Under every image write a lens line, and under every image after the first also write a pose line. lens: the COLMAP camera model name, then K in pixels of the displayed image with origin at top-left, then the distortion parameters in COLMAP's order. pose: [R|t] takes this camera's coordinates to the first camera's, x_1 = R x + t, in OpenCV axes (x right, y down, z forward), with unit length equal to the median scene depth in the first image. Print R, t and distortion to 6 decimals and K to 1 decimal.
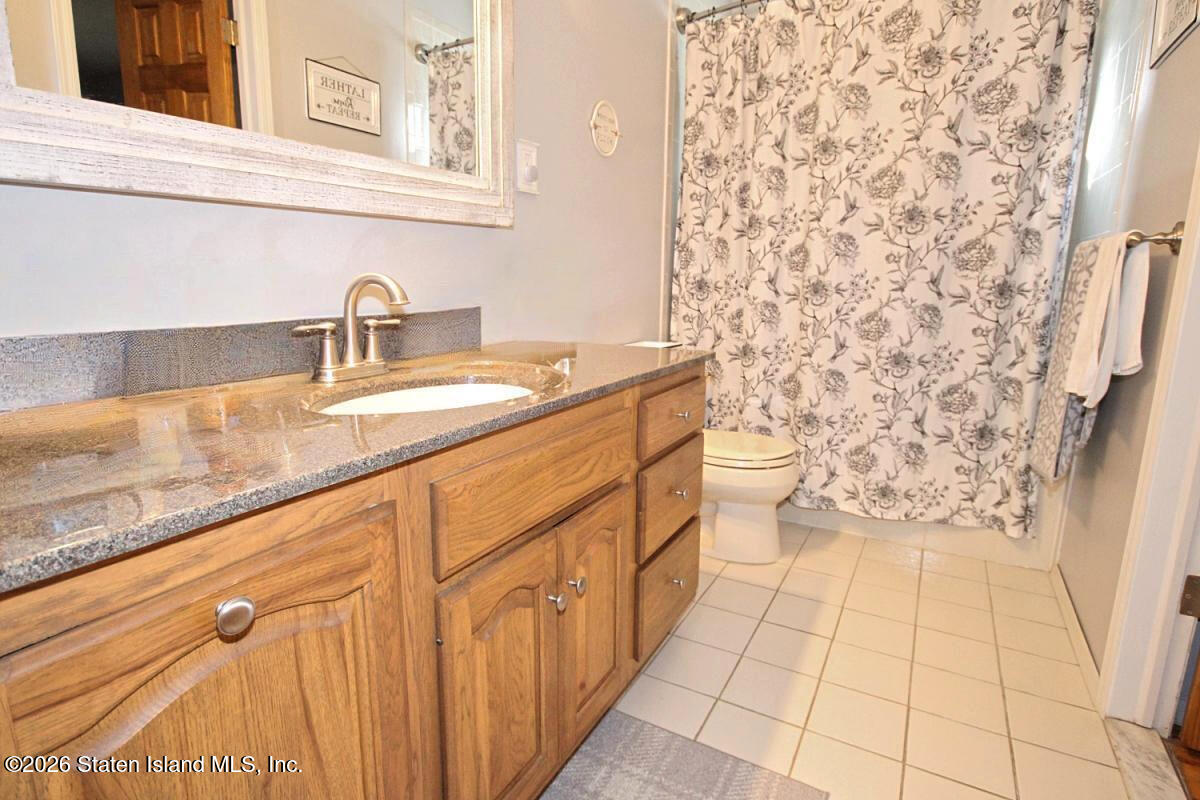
lens RADIAL K [[618.9, 0, 598.5], [0, 618.9, 395.4], [0, 0, 1]] dist [0.023117, 0.000280]
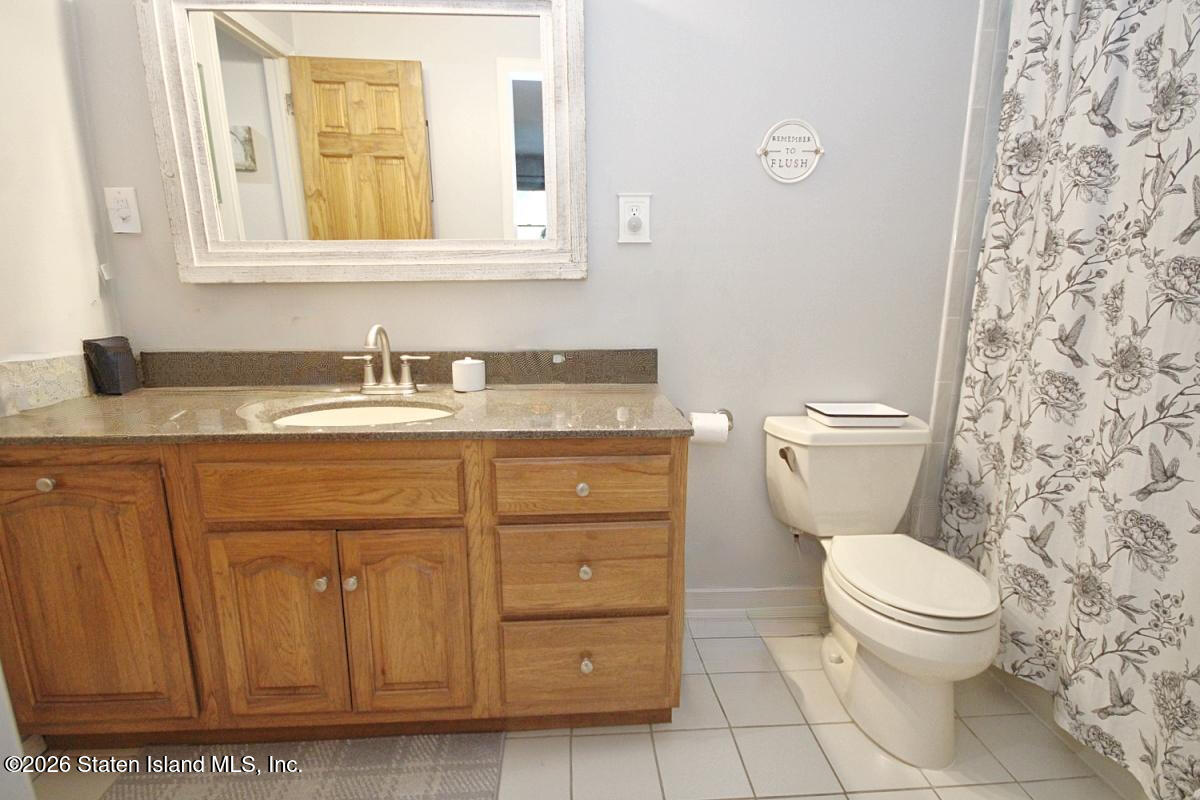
lens RADIAL K [[570.9, 0, 595.2], [0, 570.9, 403.9], [0, 0, 1]] dist [0.005722, -0.002283]
pose [[0.546286, 0.163741, -0.821438, 0.519722], [-0.156001, 0.983436, 0.092287, -0.108177], [0.822943, 0.077730, 0.562781, 0.335385]]
